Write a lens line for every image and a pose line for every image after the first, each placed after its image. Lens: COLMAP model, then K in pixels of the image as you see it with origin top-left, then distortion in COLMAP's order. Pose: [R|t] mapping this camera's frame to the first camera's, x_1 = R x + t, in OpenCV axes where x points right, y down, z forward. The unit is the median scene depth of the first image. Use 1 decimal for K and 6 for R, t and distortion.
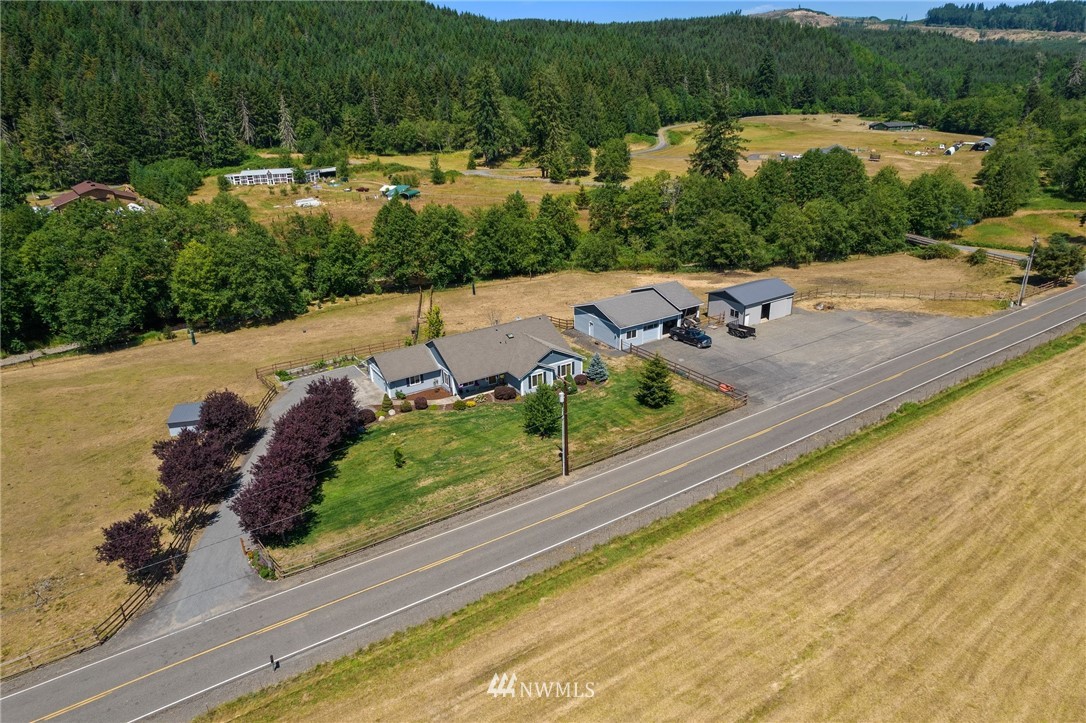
lens RADIAL K [[693.3, 0, 546.8], [0, 693.3, 361.4], [0, 0, 1]] dist [-0.080417, 0.072389]
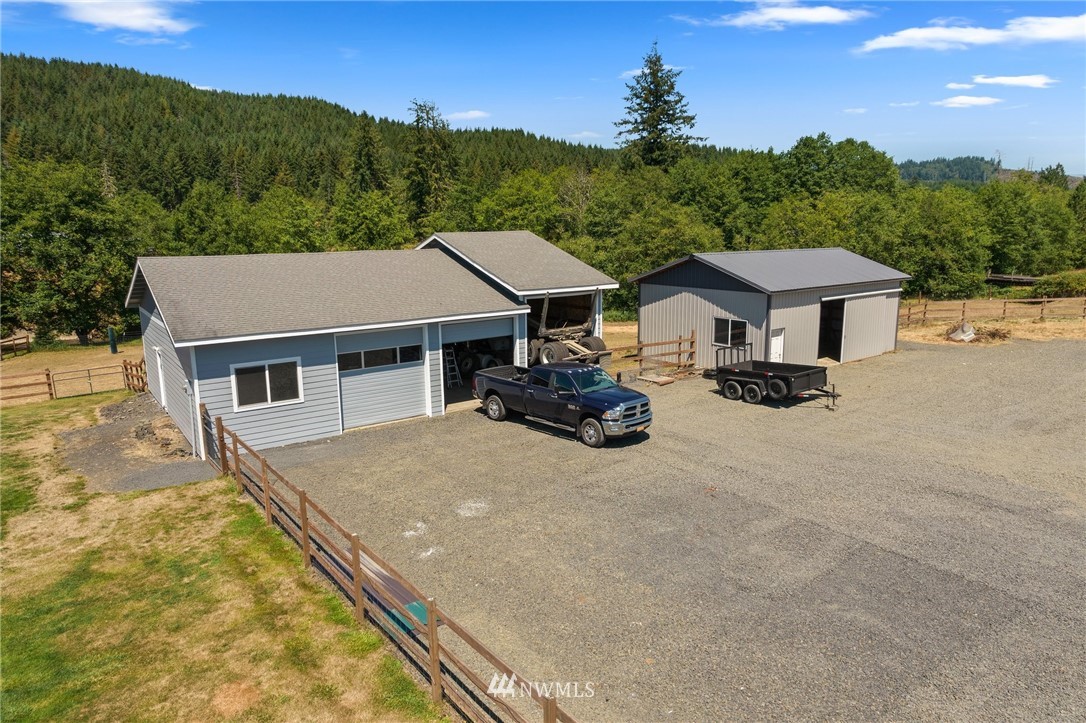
lens RADIAL K [[693.3, 0, 546.8], [0, 693.3, 361.4], [0, 0, 1]] dist [-0.080417, 0.072389]
pose [[0.997439, -0.002506, 0.071480, 0.178147], [0.016677, 0.979989, -0.198351, -0.003022], [-0.069553, 0.199035, 0.977521, 0.734698]]
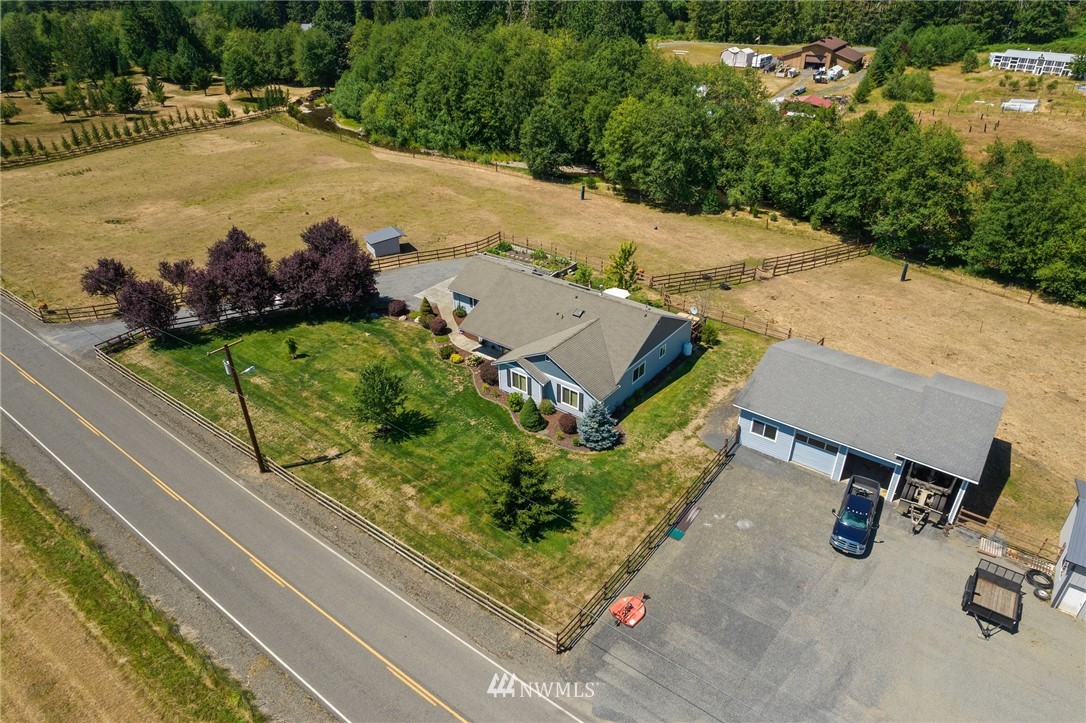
lens RADIAL K [[693.3, 0, 546.8], [0, 693.3, 361.4], [0, 0, 1]] dist [-0.080417, 0.072389]
pose [[0.337931, 0.495782, -0.800002, 0.418453], [-0.353393, 0.854652, 0.380372, -0.203834], [0.872305, 0.154176, 0.464020, 0.572595]]
